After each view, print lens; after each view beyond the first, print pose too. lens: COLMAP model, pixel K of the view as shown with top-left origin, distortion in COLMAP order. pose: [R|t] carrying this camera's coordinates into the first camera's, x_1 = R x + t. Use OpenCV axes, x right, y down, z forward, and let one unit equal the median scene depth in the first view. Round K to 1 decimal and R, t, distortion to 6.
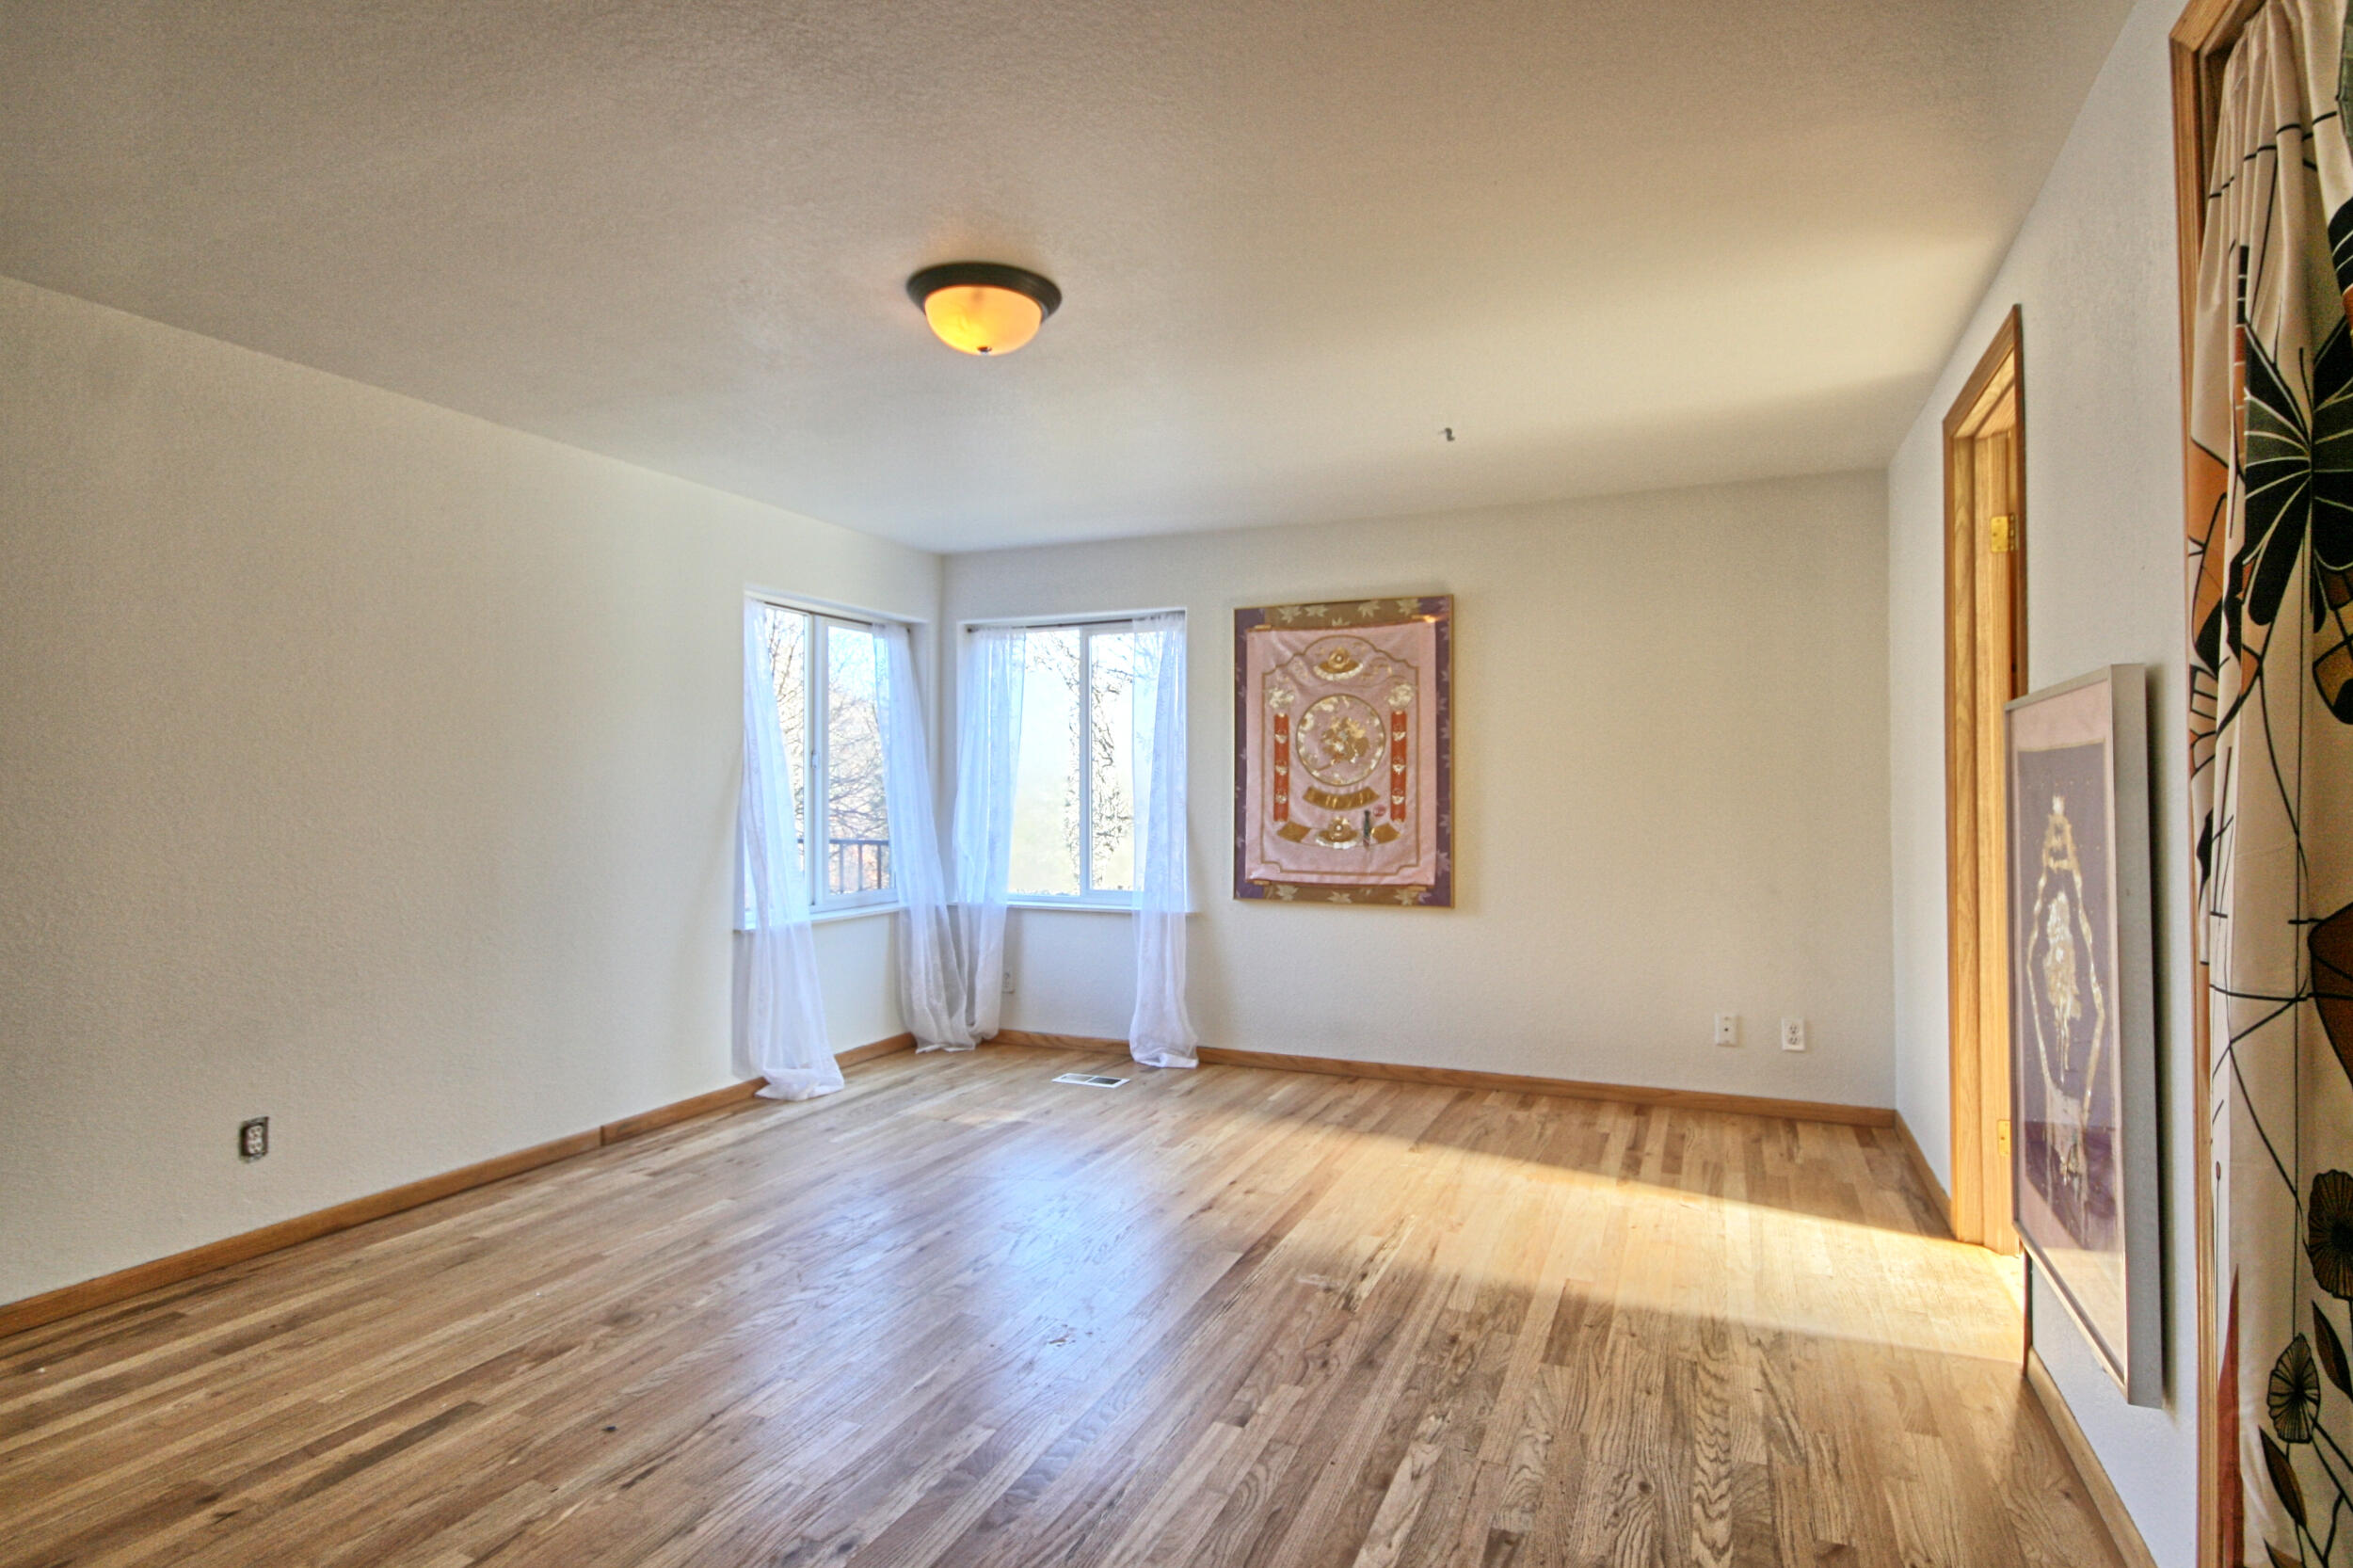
lens RADIAL K [[1148.2, 0, 1176.5], [0, 1148.2, 784.0], [0, 0, 1]] dist [-0.001823, 0.000367]
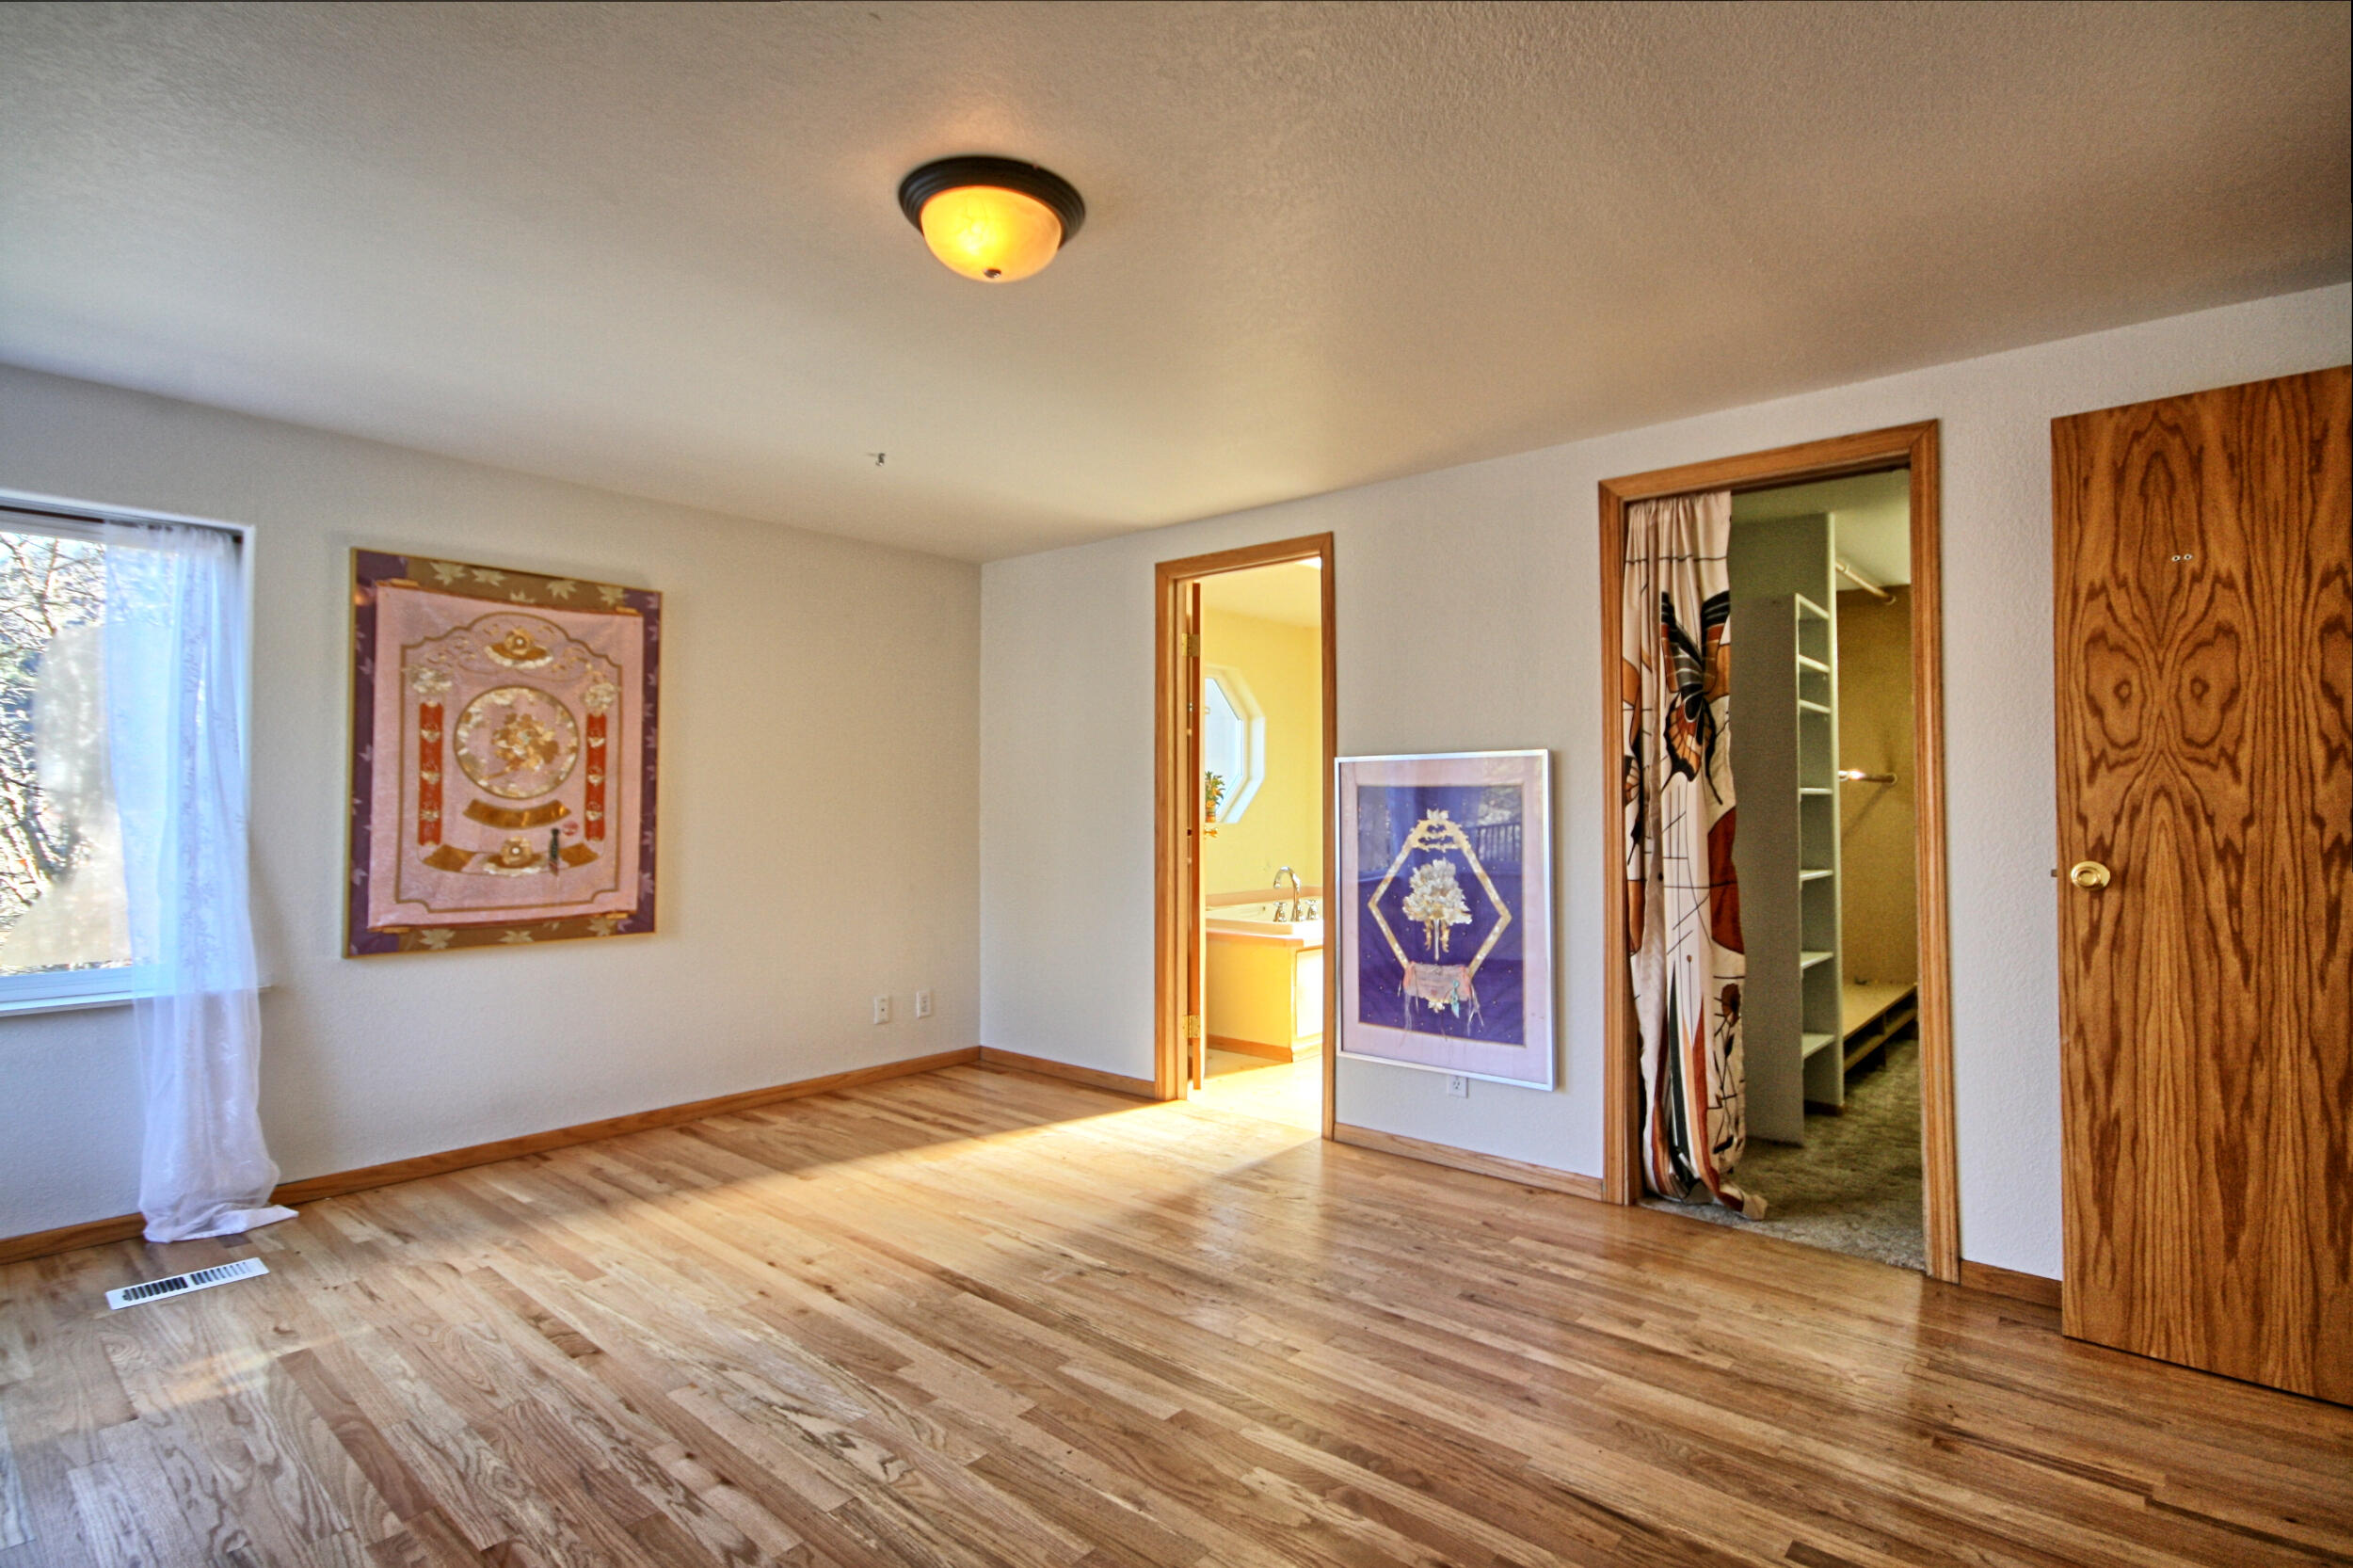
lens RADIAL K [[1094.2, 0, 1179.1], [0, 1094.2, 780.2], [0, 0, 1]] dist [-0.005223, -0.000507]
pose [[0.335173, 0.024773, 0.941831, -0.434039], [-0.008572, 0.999693, -0.023244, 0.002470], [-0.942117, -0.000282, 0.335283, 0.308035]]
